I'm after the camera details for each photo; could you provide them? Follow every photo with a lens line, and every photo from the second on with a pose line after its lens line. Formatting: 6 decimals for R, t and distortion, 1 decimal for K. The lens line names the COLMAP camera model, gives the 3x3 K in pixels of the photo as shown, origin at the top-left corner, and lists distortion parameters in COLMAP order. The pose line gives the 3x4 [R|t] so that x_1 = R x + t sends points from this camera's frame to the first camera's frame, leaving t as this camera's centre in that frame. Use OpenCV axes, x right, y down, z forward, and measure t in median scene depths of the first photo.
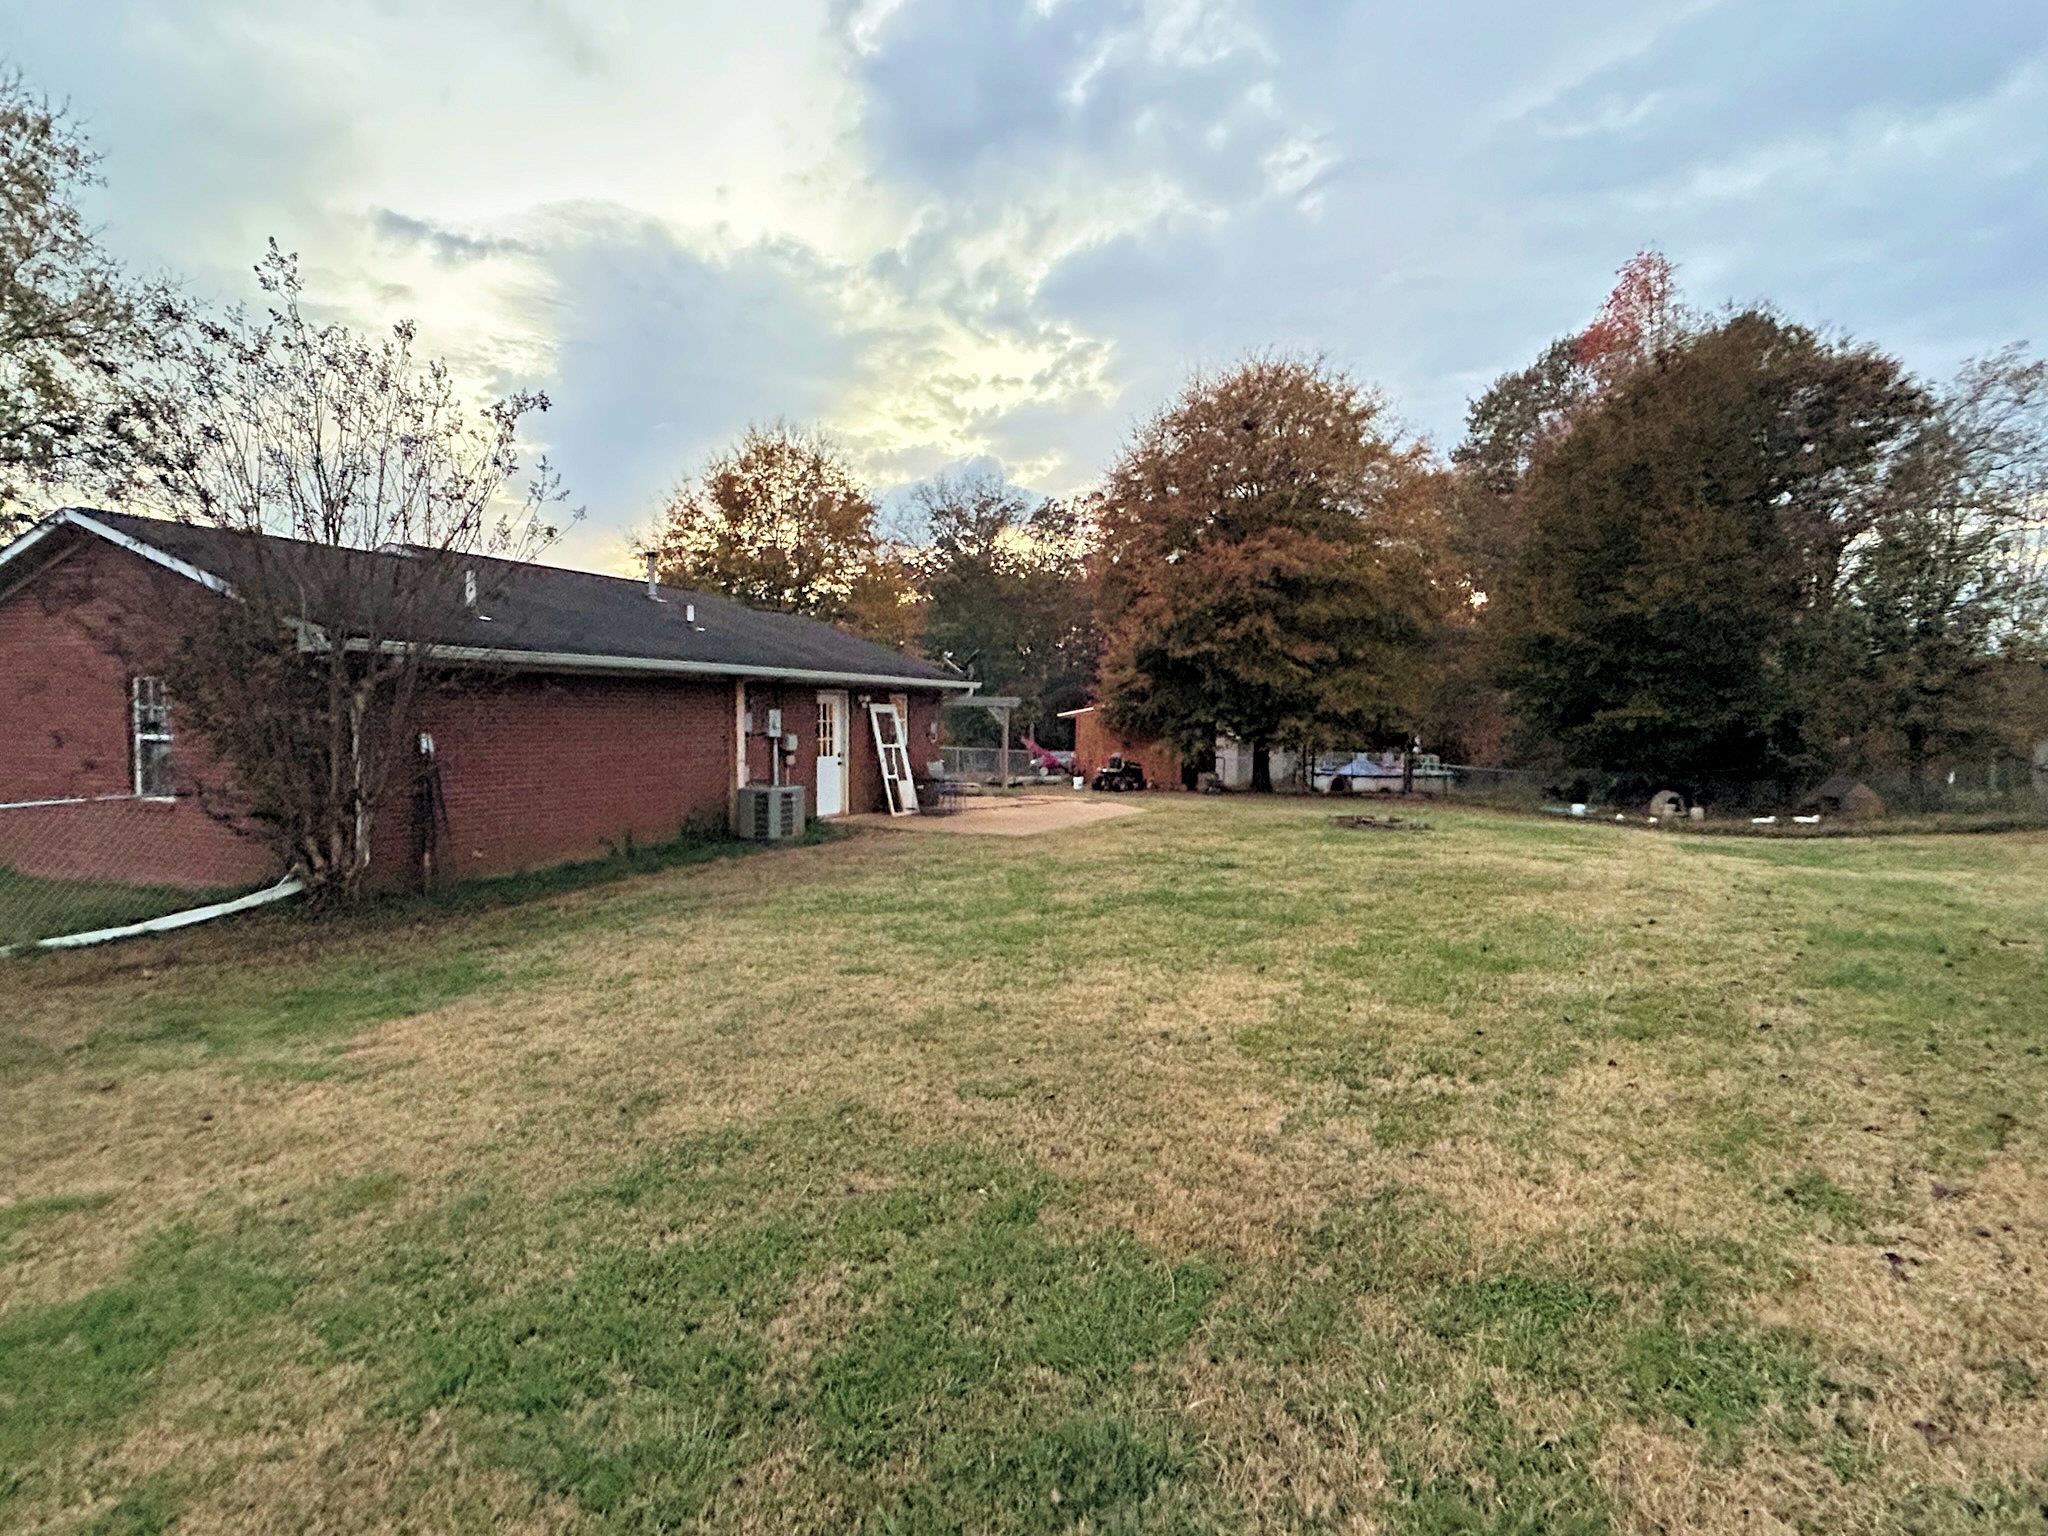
lens RADIAL K [[1074.1, 0, 1024.0], [0, 1074.1, 768.0], [0, 0, 1]] dist [0.000185, -0.000014]
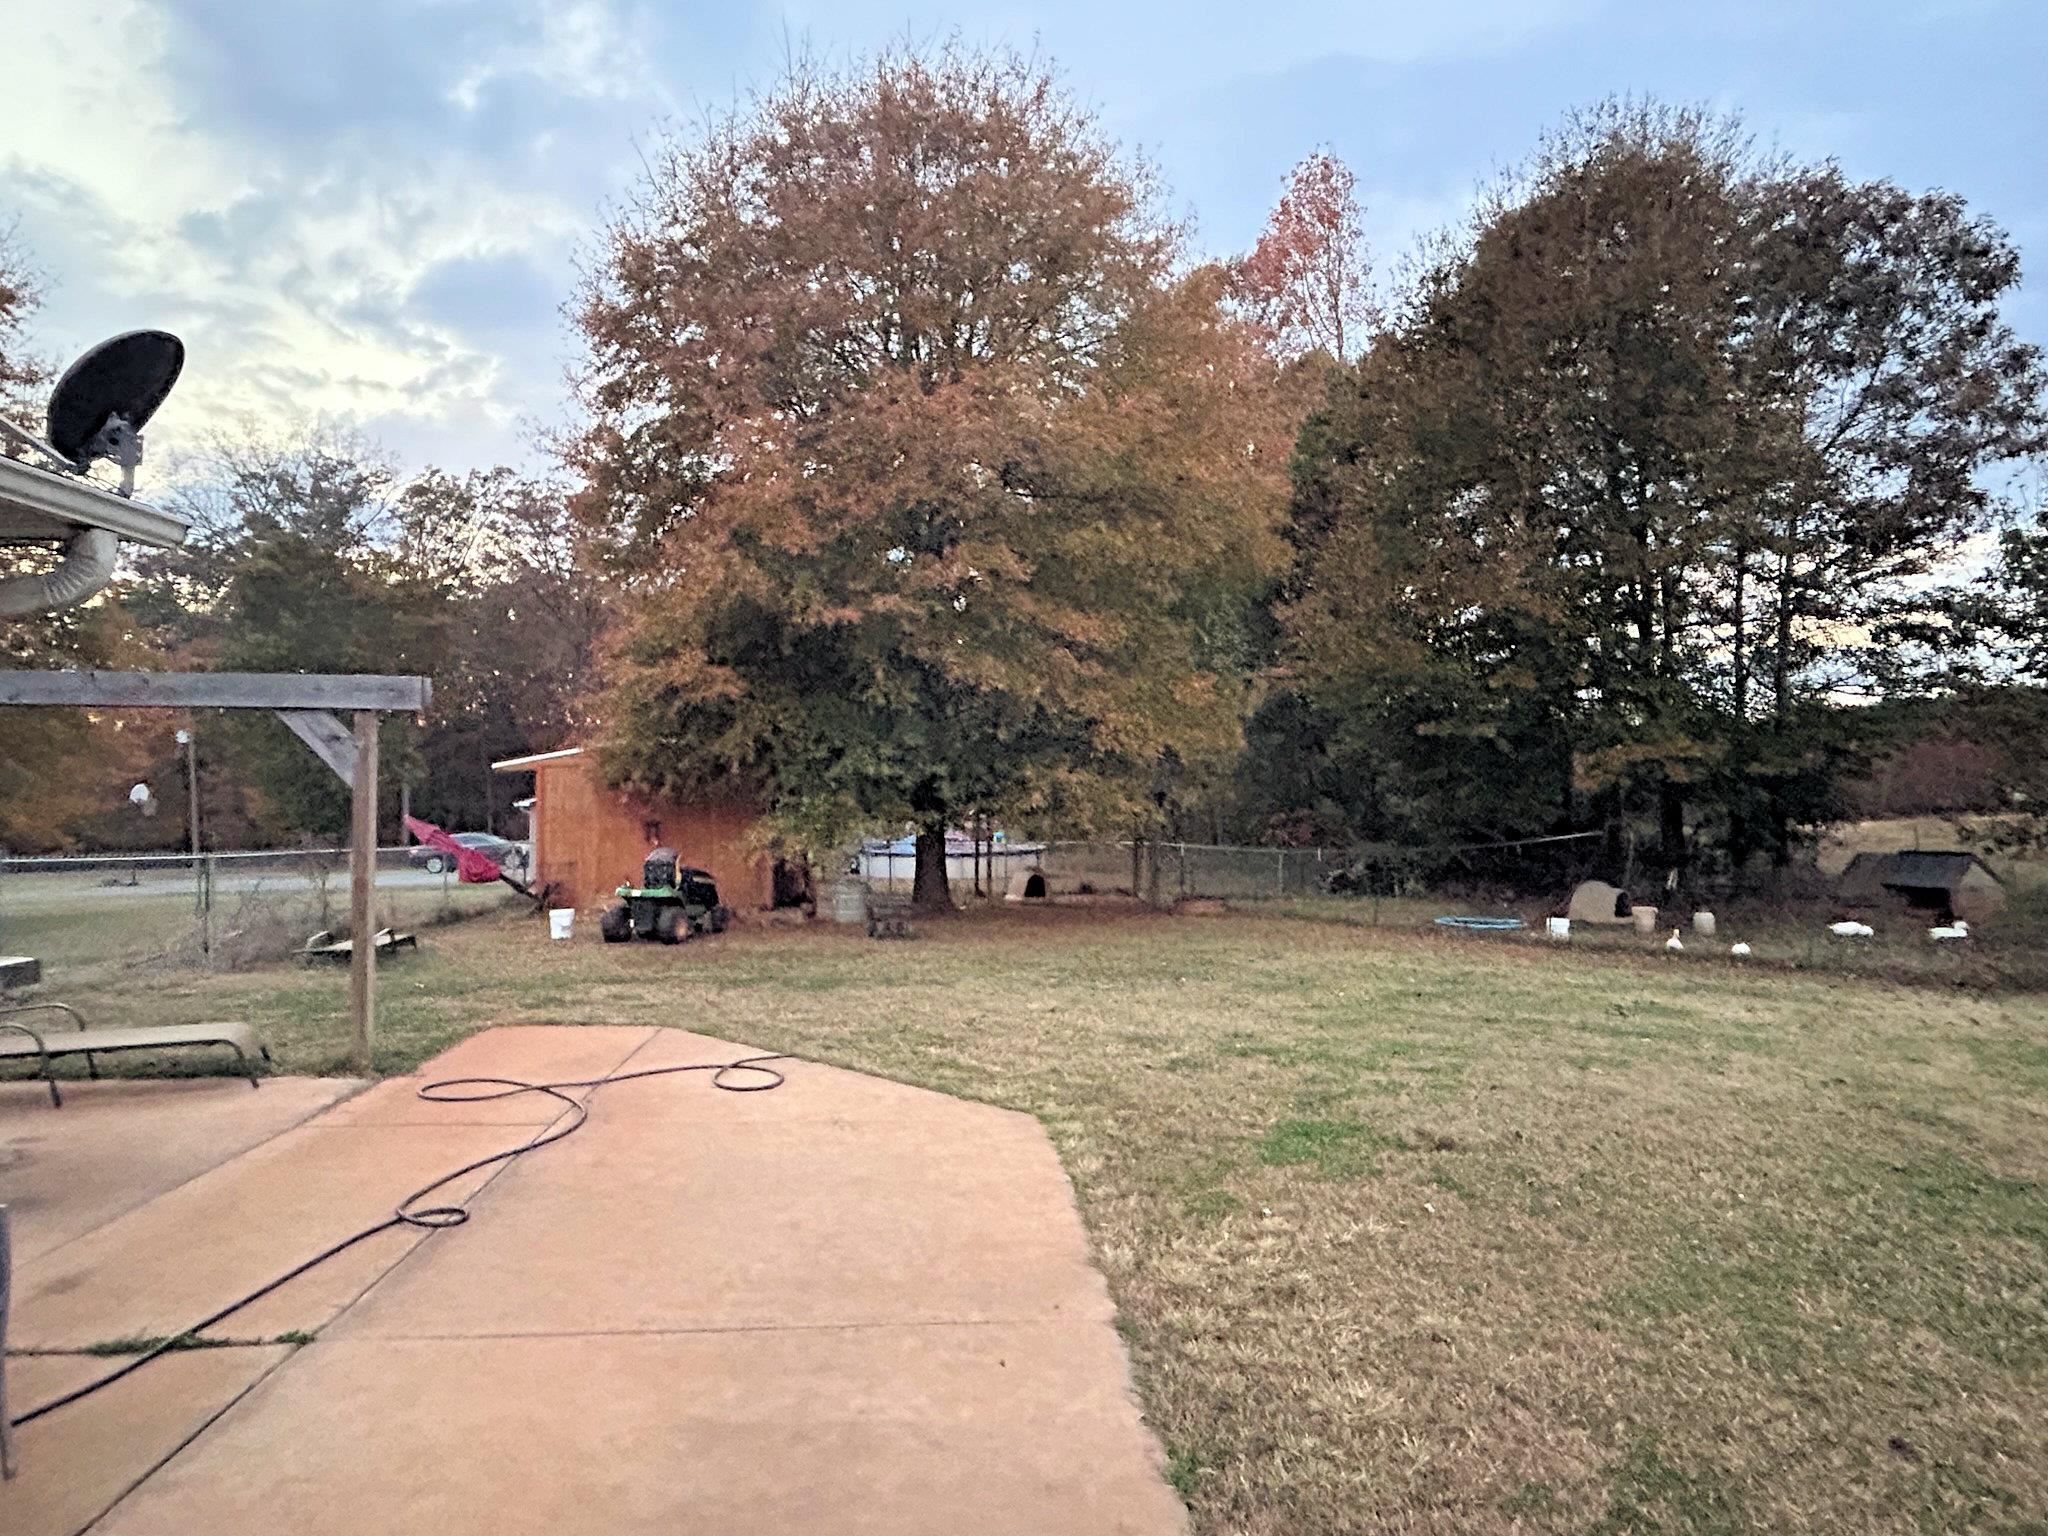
lens RADIAL K [[1109.9, 0, 1025.7], [0, 1109.9, 713.0], [0, 0, 1]] dist [-0.001114, -0.000153]
pose [[0.864623, 0.018895, 0.502065, -0.010864], [0.031096, 0.995364, -0.091012, -0.024522], [-0.501458, 0.094303, 0.860027, 0.575041]]
